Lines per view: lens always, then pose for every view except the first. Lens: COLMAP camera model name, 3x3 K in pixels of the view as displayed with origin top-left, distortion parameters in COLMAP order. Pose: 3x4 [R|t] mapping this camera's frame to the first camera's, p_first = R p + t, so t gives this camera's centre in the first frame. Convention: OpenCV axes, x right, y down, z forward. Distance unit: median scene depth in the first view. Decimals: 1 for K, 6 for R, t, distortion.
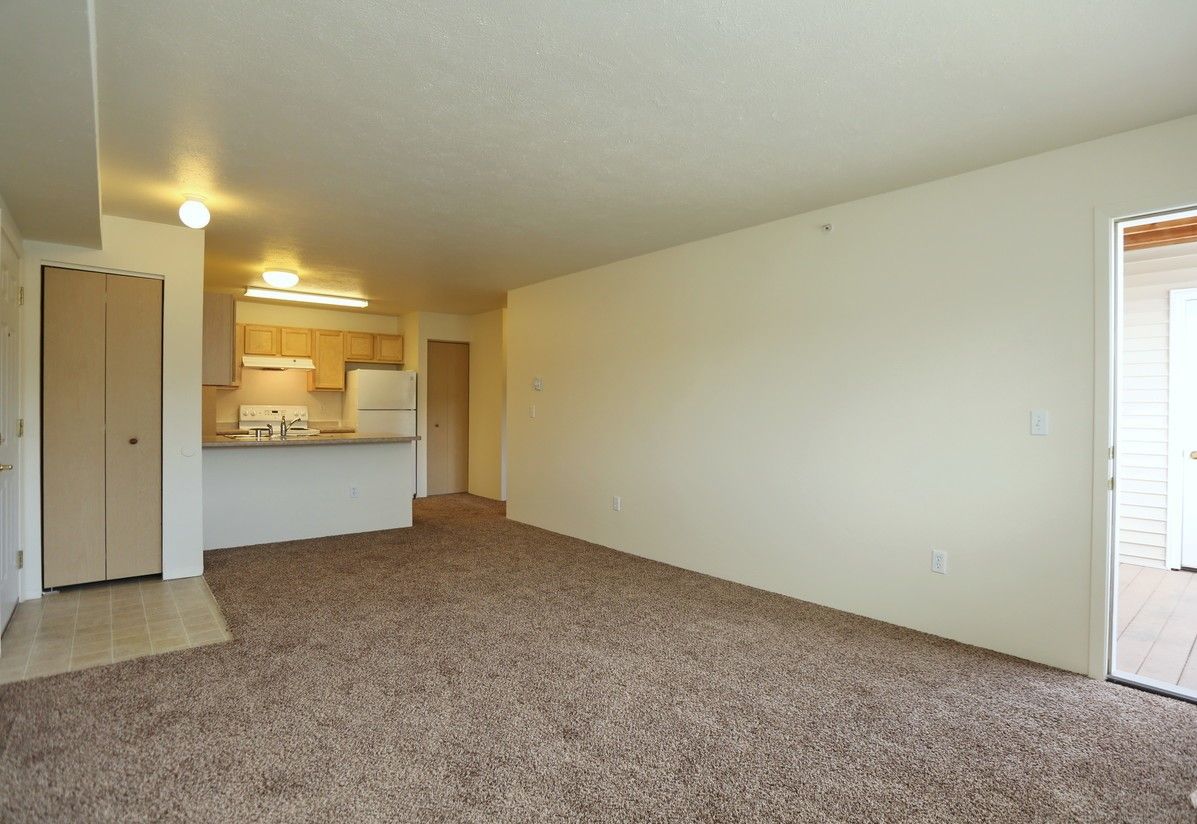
lens RADIAL K [[671.3, 0, 596.6], [0, 671.3, 409.1], [0, 0, 1]] dist [0.001160, 0.000155]
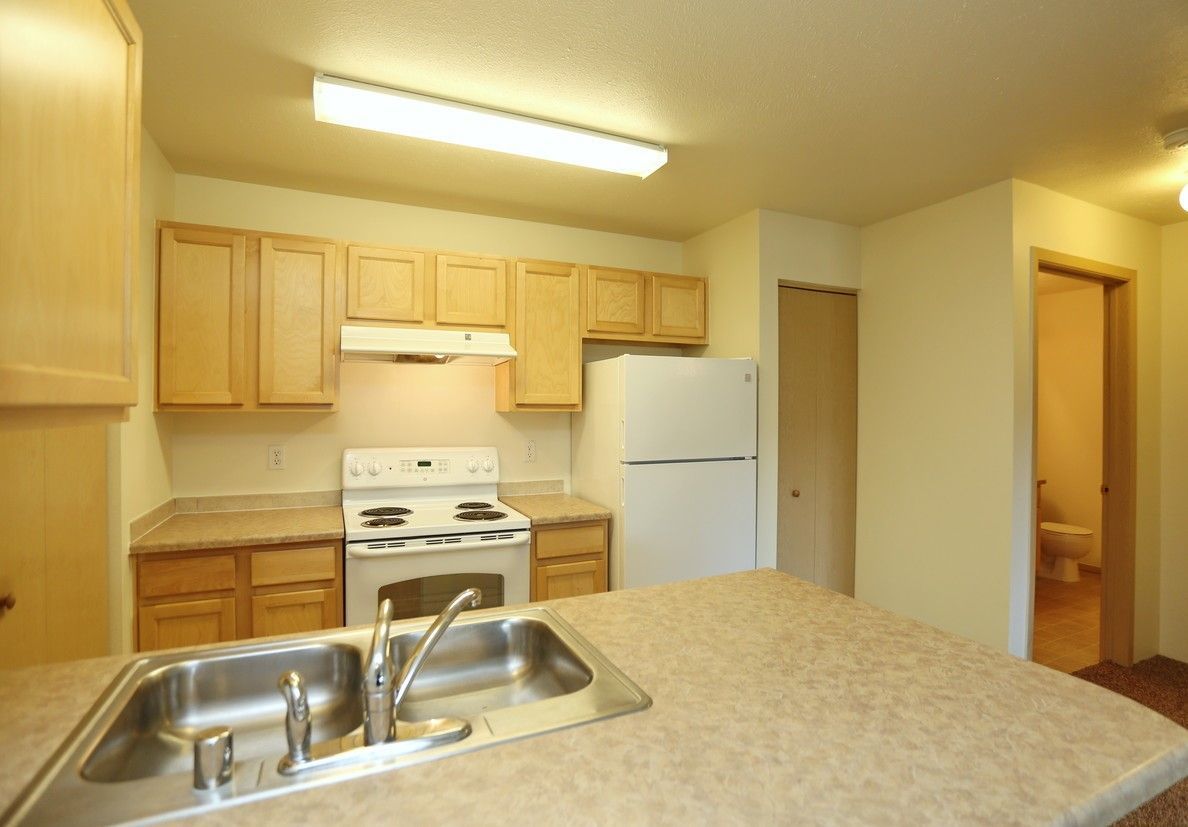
lens RADIAL K [[592.7, 0, 594.2], [0, 592.7, 415.0], [0, 0, 1]] dist [-0.005083, 0.000036]
pose [[0.973344, -0.000220, -0.229349, -0.287245], [0.003364, 0.999906, 0.013319, -0.029336], [0.229325, -0.013736, 0.973253, 0.654041]]
